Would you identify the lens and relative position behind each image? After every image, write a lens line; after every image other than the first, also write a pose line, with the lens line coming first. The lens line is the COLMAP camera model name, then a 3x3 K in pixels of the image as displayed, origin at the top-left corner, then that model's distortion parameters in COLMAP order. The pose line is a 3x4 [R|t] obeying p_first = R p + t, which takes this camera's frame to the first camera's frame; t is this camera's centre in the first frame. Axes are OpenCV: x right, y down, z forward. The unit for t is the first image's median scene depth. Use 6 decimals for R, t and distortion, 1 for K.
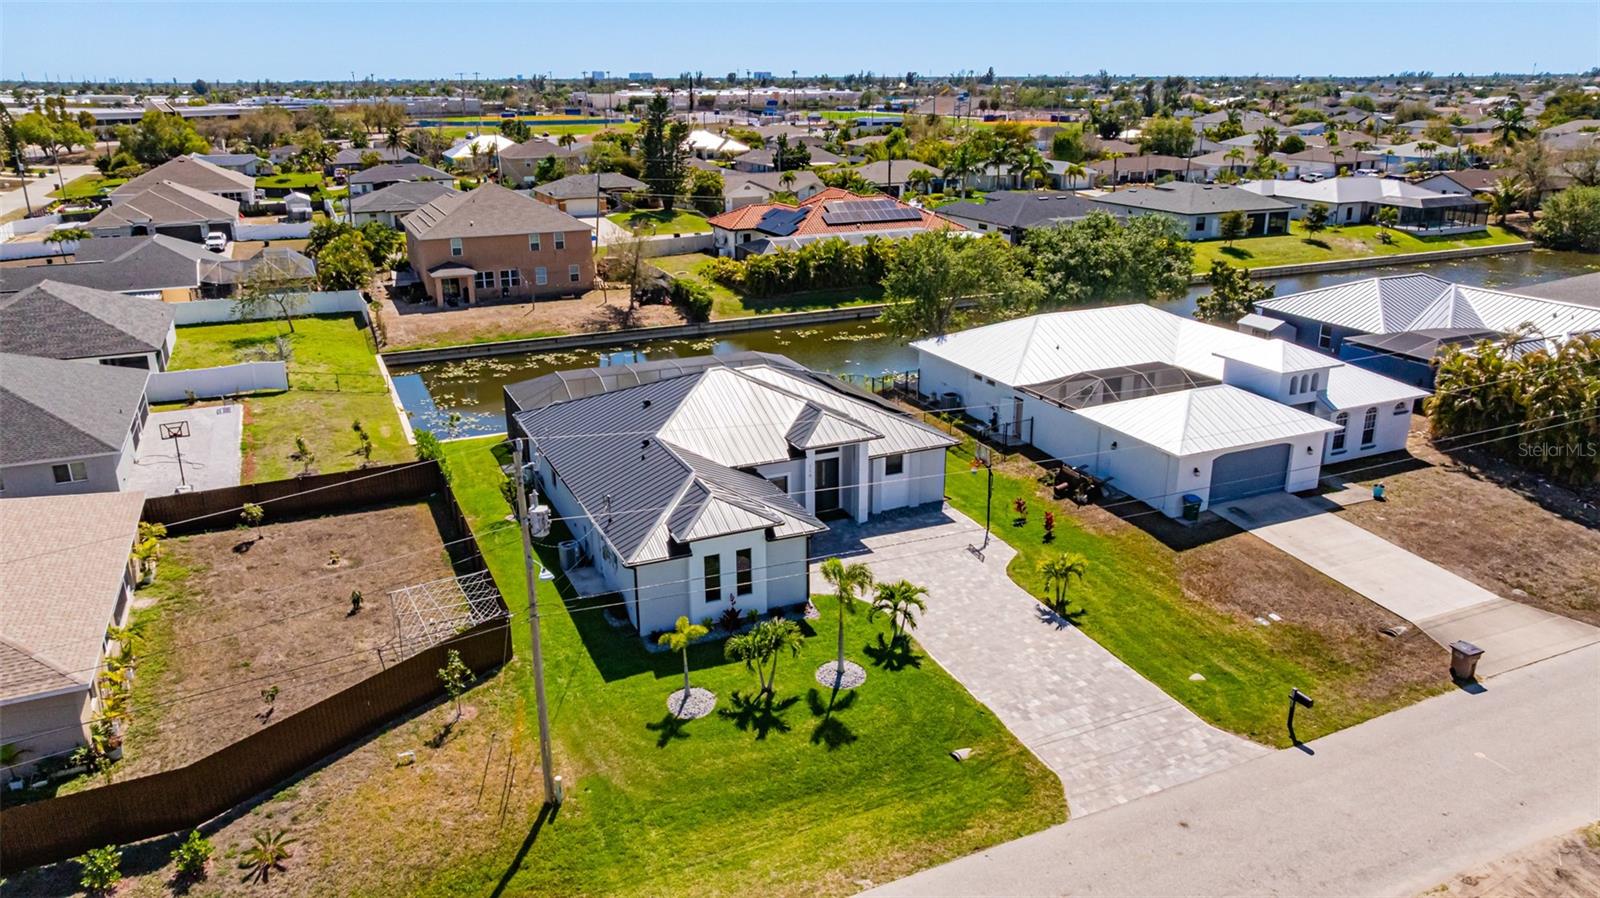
lens RADIAL K [[1112.8, 0, 800.0], [0, 1112.8, 449.0], [0, 0, 1]] dist [-0.038656, 0.032762]
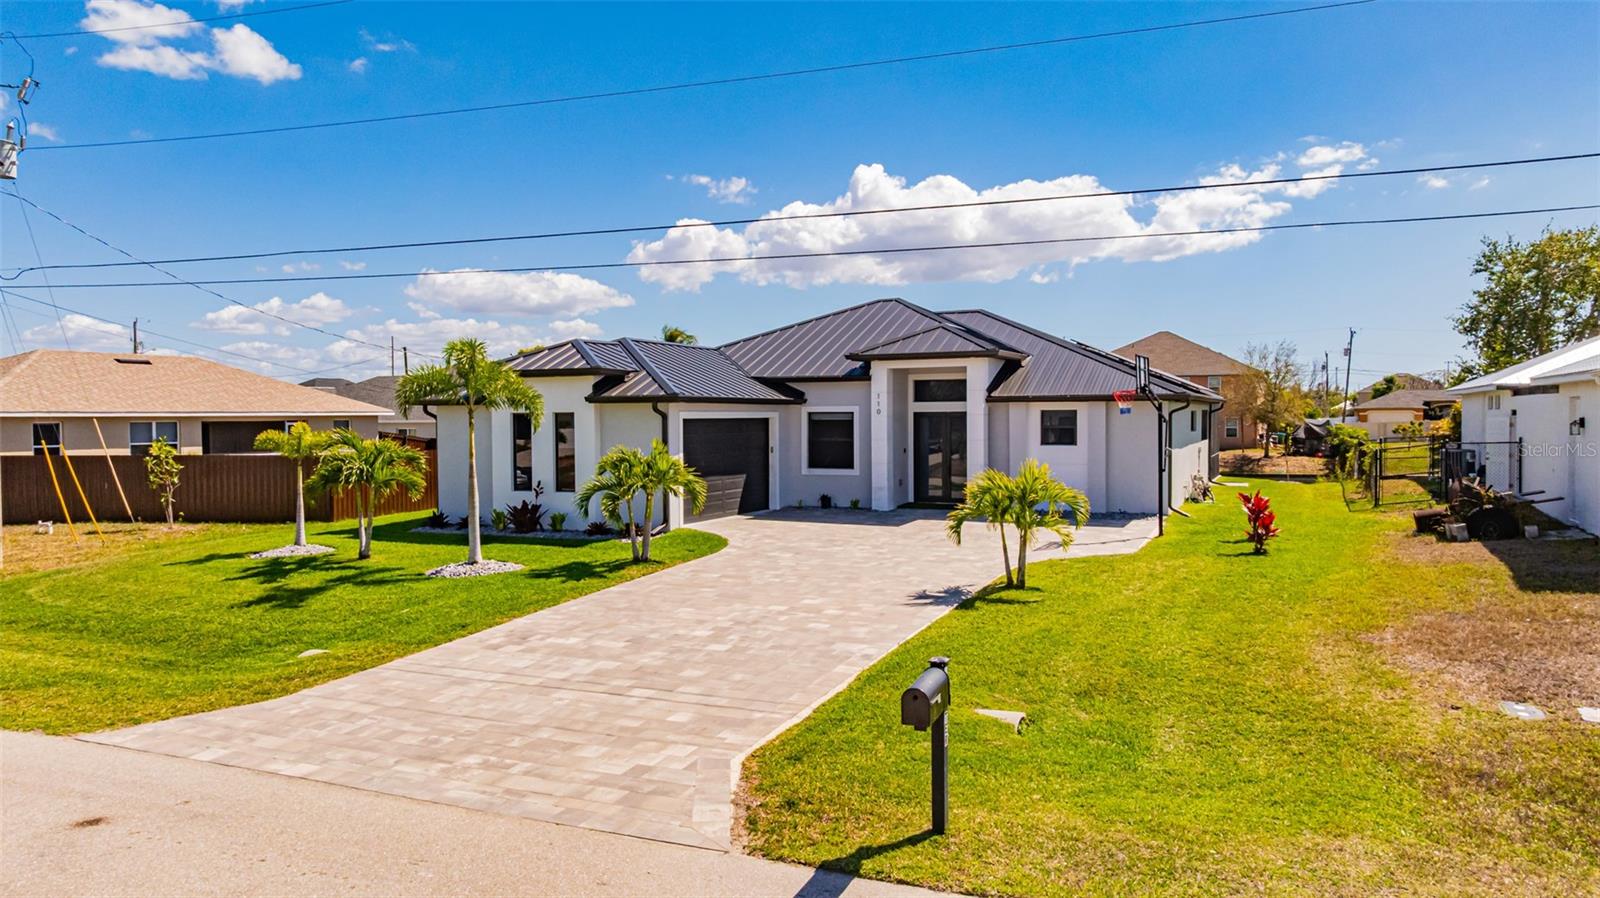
lens RADIAL K [[1112.8, 0, 800.0], [0, 1112.8, 449.0], [0, 0, 1]] dist [-0.038656, 0.032762]
pose [[0.660623, 0.020221, -0.750446, 0.519612], [-0.229875, 0.957068, -0.176572, 0.190615], [0.714657, 0.289157, 0.636909, 0.690598]]
